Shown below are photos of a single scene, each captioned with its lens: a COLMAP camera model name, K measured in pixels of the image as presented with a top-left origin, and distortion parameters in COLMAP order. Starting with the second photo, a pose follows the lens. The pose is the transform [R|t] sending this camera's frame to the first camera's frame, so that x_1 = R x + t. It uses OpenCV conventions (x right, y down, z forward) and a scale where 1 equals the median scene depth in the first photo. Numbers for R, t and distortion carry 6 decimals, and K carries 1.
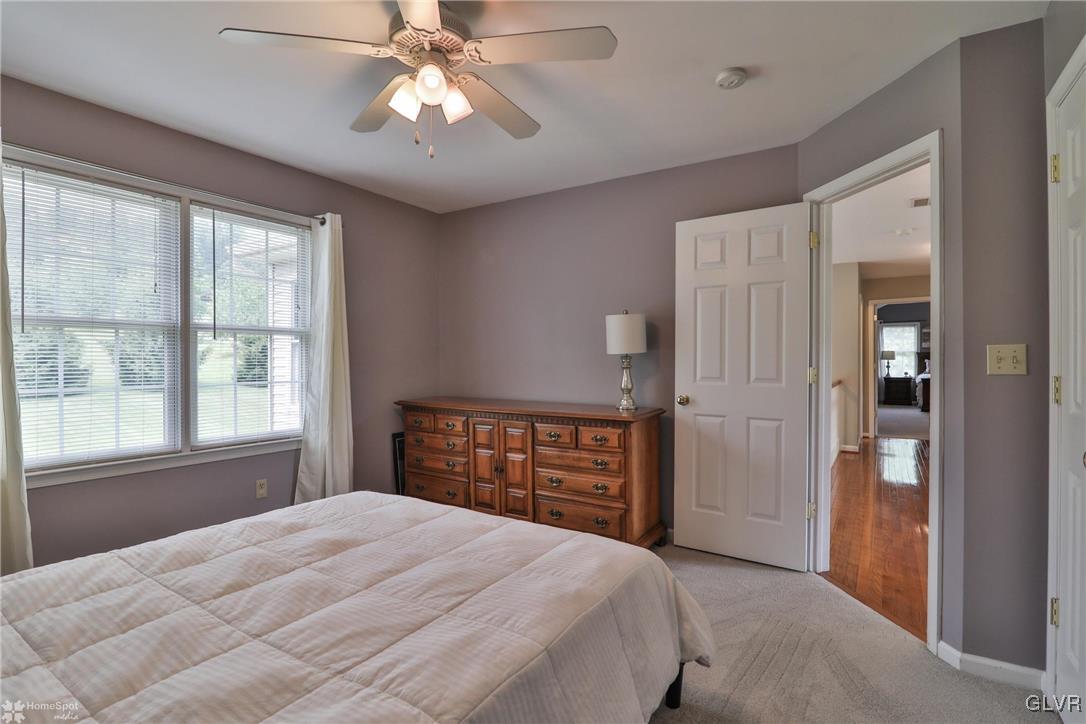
lens RADIAL K [[509.5, 0, 547.5], [0, 509.5, 359.7], [0, 0, 1]] dist [-0.015318, -0.000744]
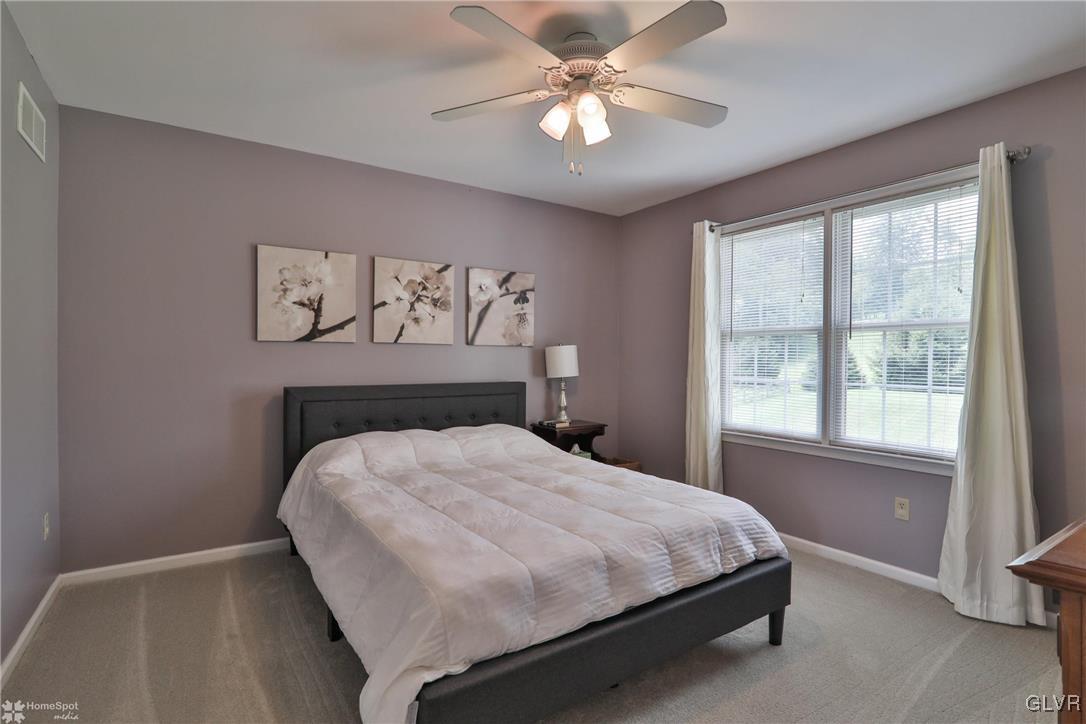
lens RADIAL K [[509.5, 0, 535.6], [0, 509.5, 362.5], [0, 0, 1]] dist [-0.015318, -0.000744]
pose [[-0.375614, 0.006710, -0.926752, 0.558514], [-0.004133, 0.999952, 0.008915, -0.000233], [0.926767, 0.007179, -0.375568, 0.883328]]
